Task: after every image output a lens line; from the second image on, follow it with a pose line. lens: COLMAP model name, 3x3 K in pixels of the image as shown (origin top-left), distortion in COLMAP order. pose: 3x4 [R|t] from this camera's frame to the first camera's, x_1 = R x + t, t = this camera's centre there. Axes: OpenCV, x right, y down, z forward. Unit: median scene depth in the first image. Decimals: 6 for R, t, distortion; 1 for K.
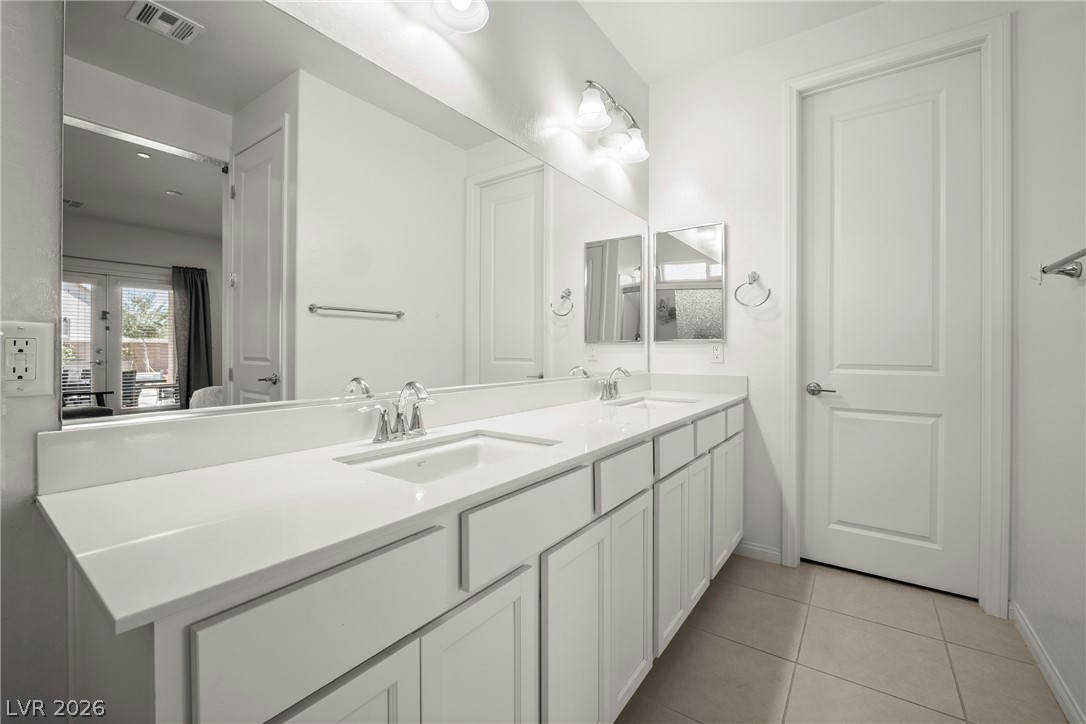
lens RADIAL K [[455.2, 0, 544.8], [0, 455.2, 349.5], [0, 0, 1]] dist [-0.002888, -0.000652]
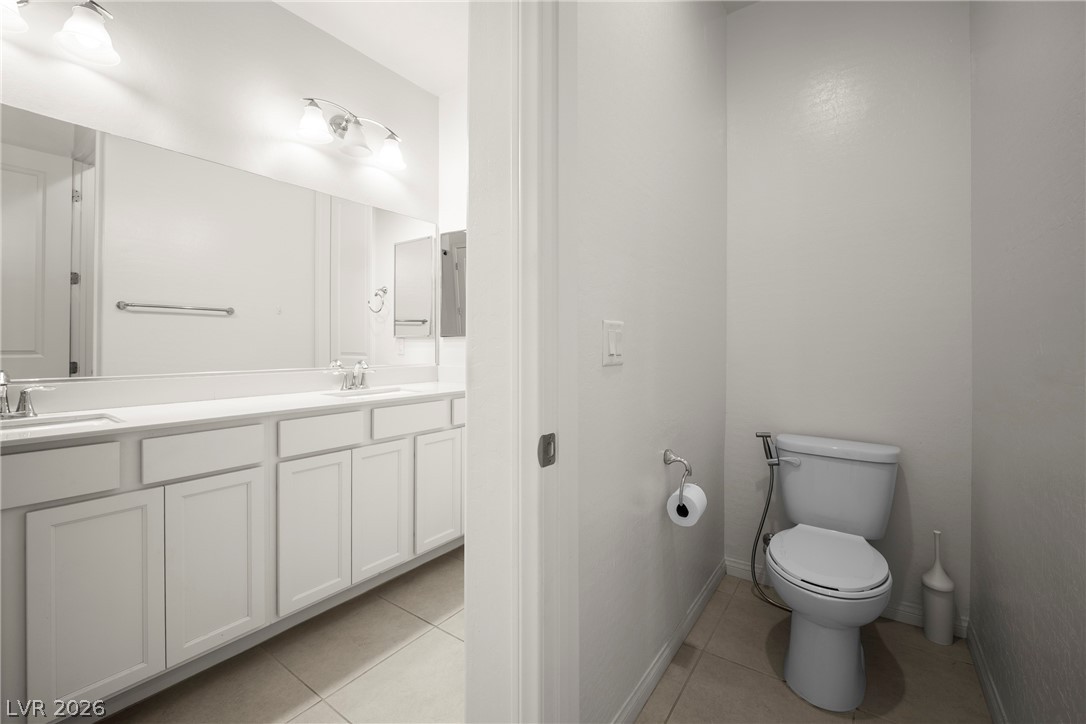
lens RADIAL K [[455.2, 0, 544.8], [0, 455.2, 349.5], [0, 0, 1]] dist [-0.002888, -0.000652]
pose [[0.999687, 0.000387, -0.025014, 0.514813], [-0.000132, 0.999948, 0.010221, 0.002225], [0.025016, -0.010214, 0.999635, -0.056039]]
